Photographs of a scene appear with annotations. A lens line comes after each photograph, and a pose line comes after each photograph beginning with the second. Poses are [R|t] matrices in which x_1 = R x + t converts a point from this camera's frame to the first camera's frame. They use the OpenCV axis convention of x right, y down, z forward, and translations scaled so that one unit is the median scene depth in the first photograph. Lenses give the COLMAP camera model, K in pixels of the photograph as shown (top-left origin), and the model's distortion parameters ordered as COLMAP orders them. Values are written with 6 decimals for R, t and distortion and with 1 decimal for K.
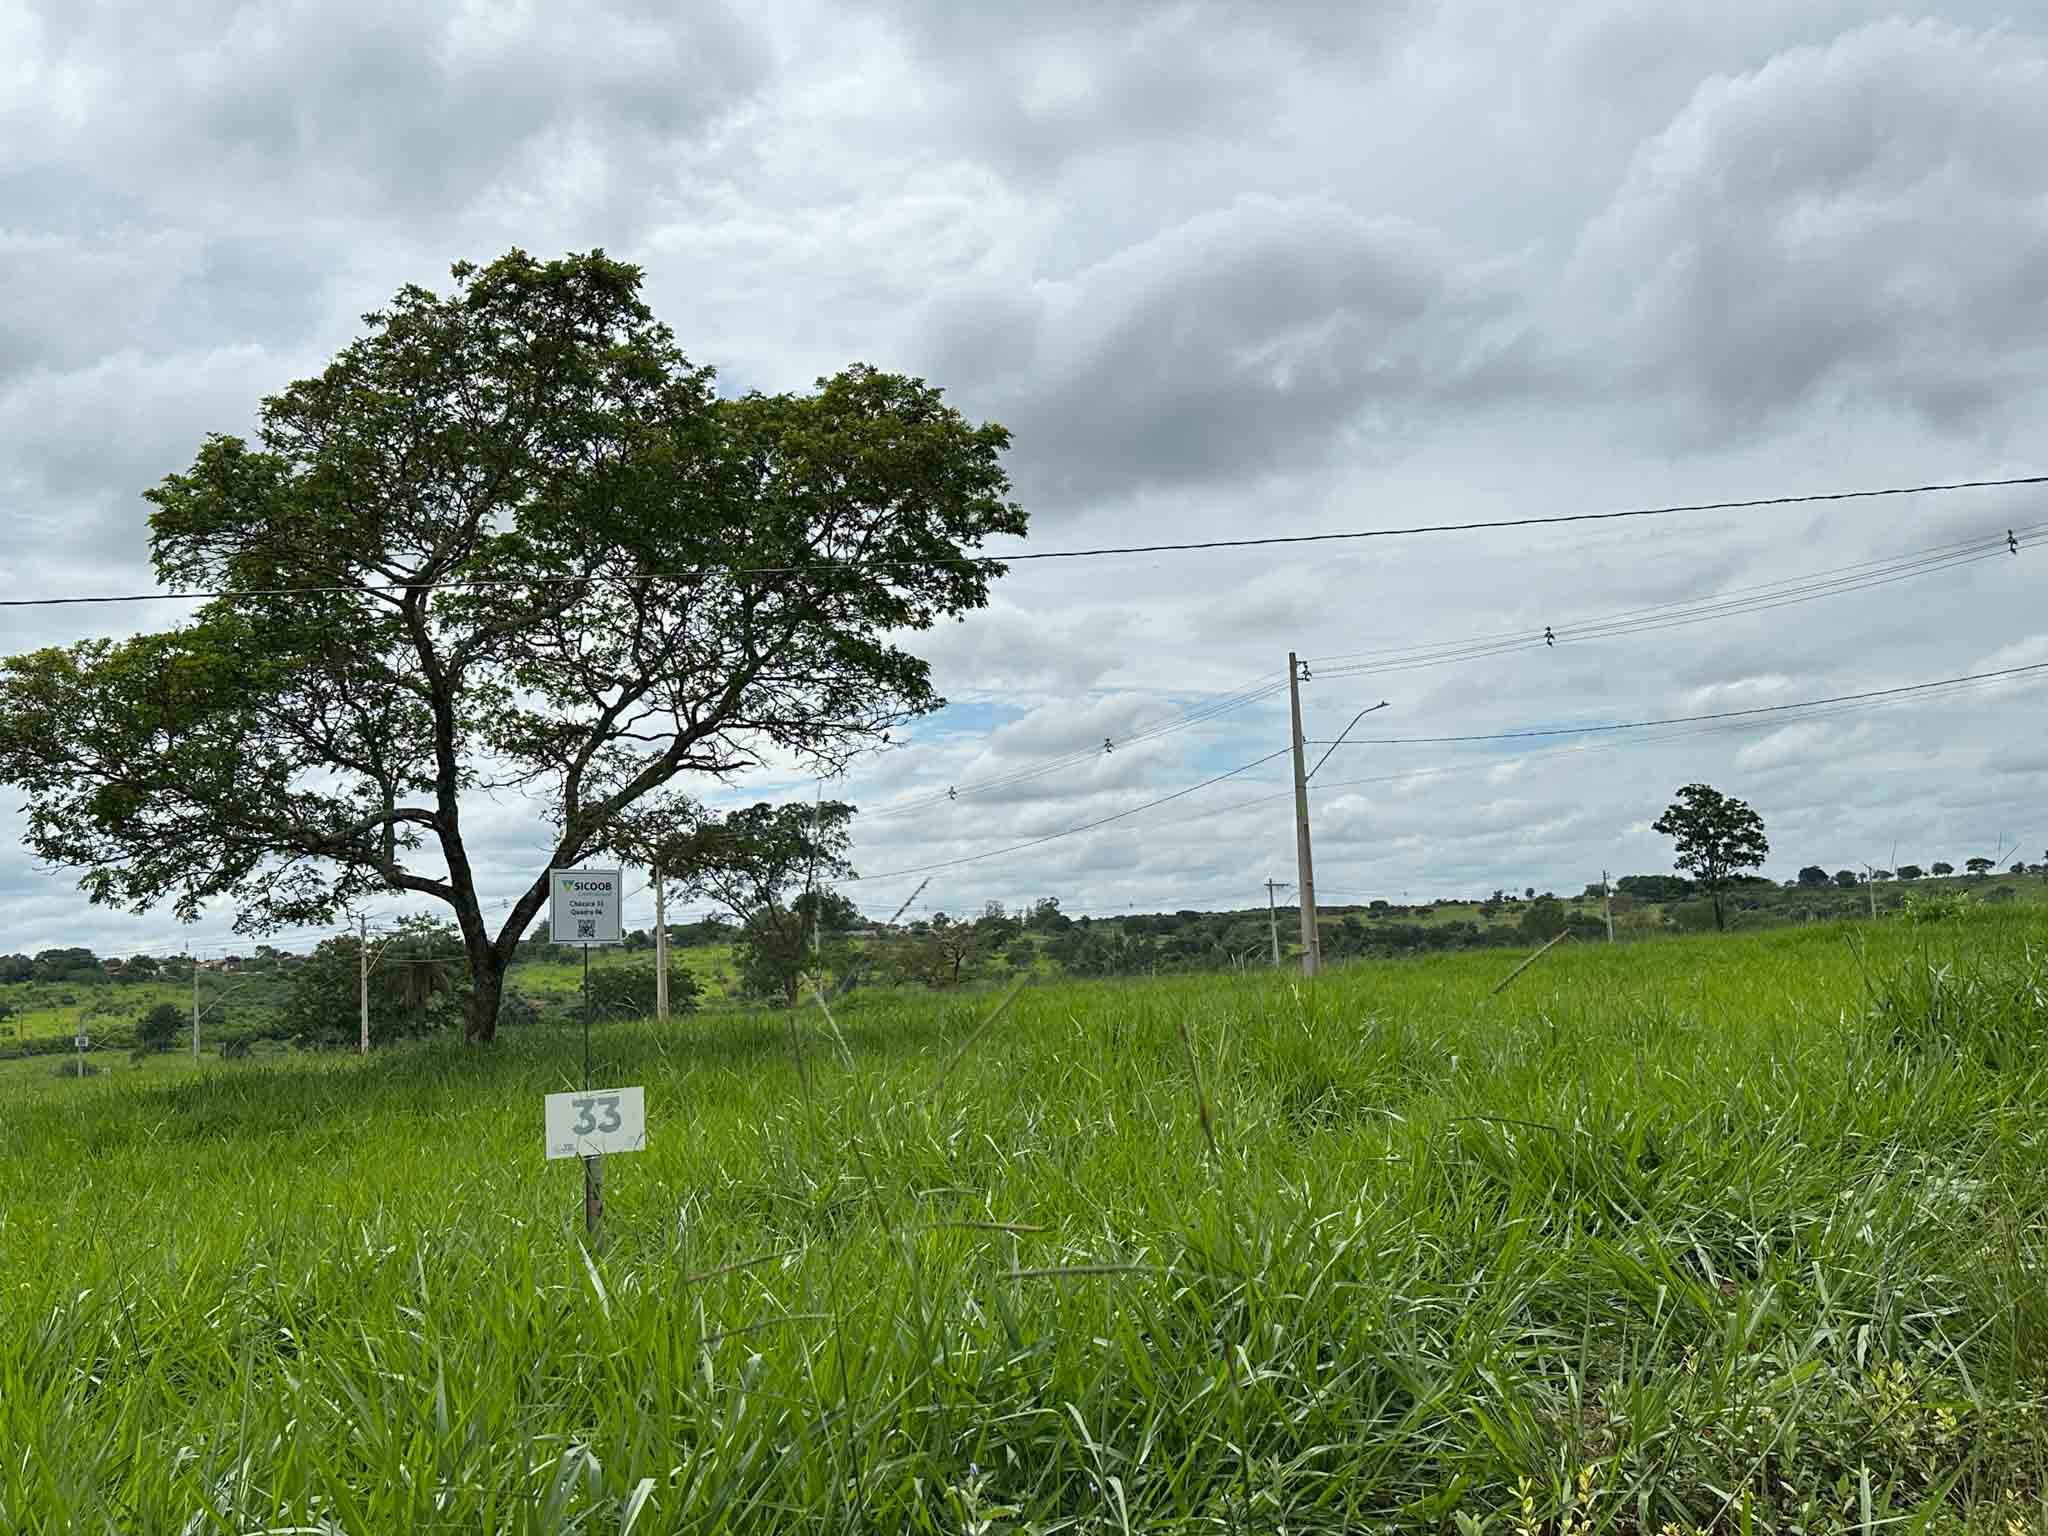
lens RADIAL K [[1984.8, 0, 1007.8], [0, 1984.8, 741.9], [0, 0, 1]] dist [0.160742, -0.325362]
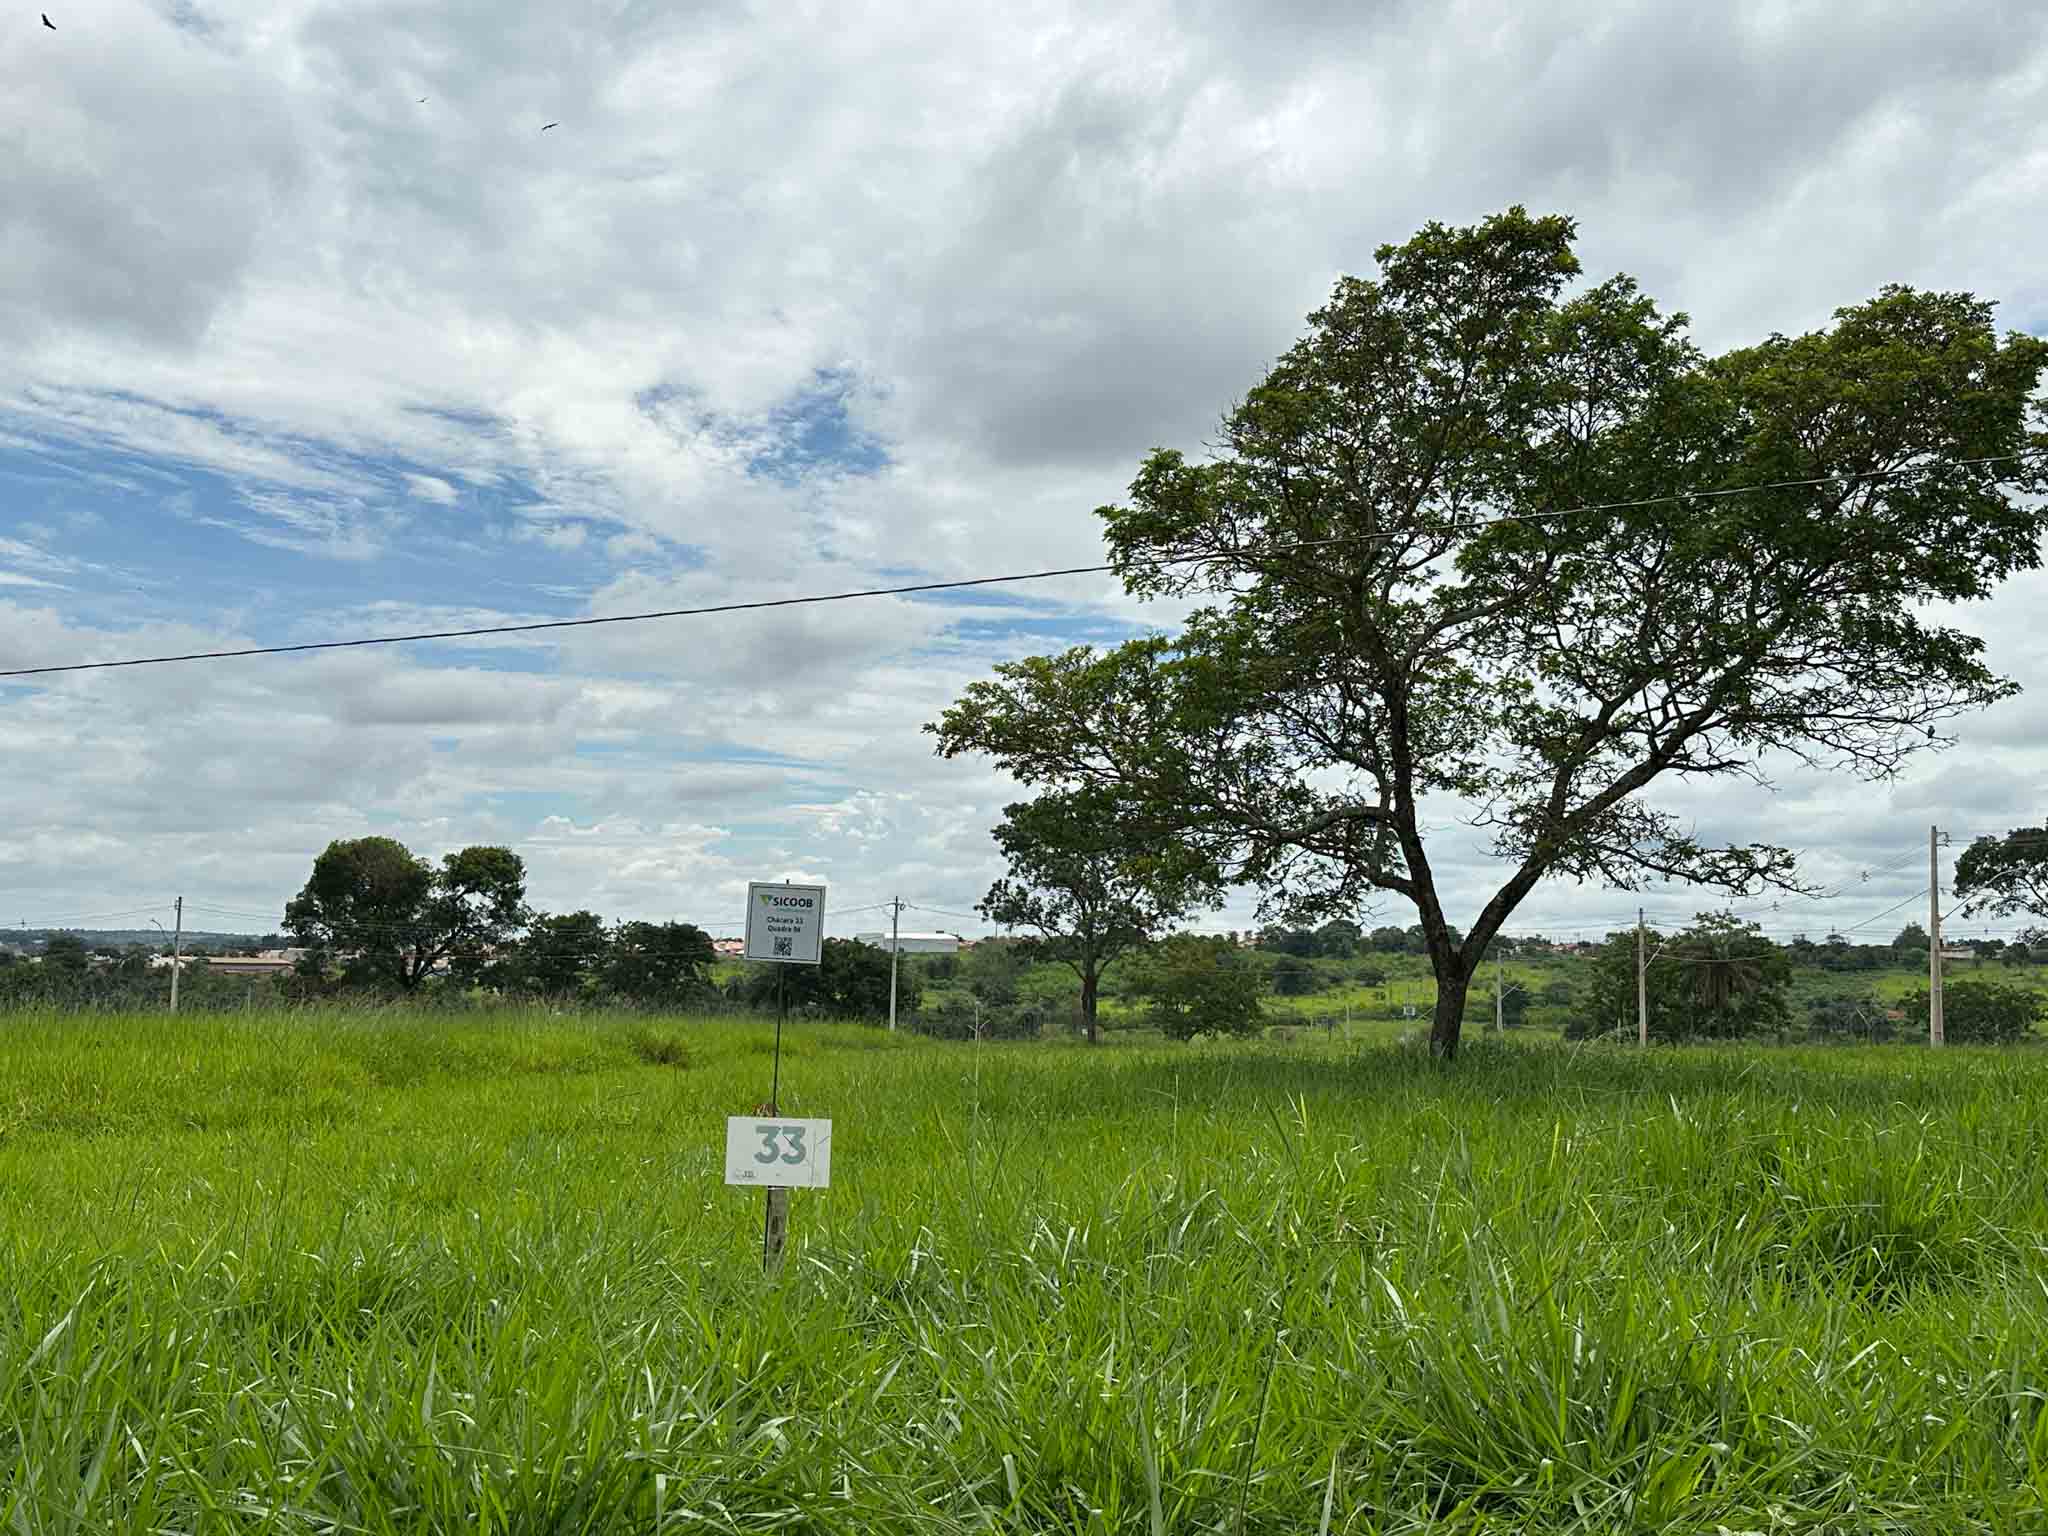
lens RADIAL K [[1984.8, 0, 1007.8], [0, 1984.8, 741.9], [0, 0, 1]] dist [0.160742, -0.325362]
pose [[0.793375, -0.000945, -0.608733, 0.134264], [0.003542, 0.999989, 0.003063, -0.001958], [0.608723, -0.004586, 0.793369, 0.092947]]
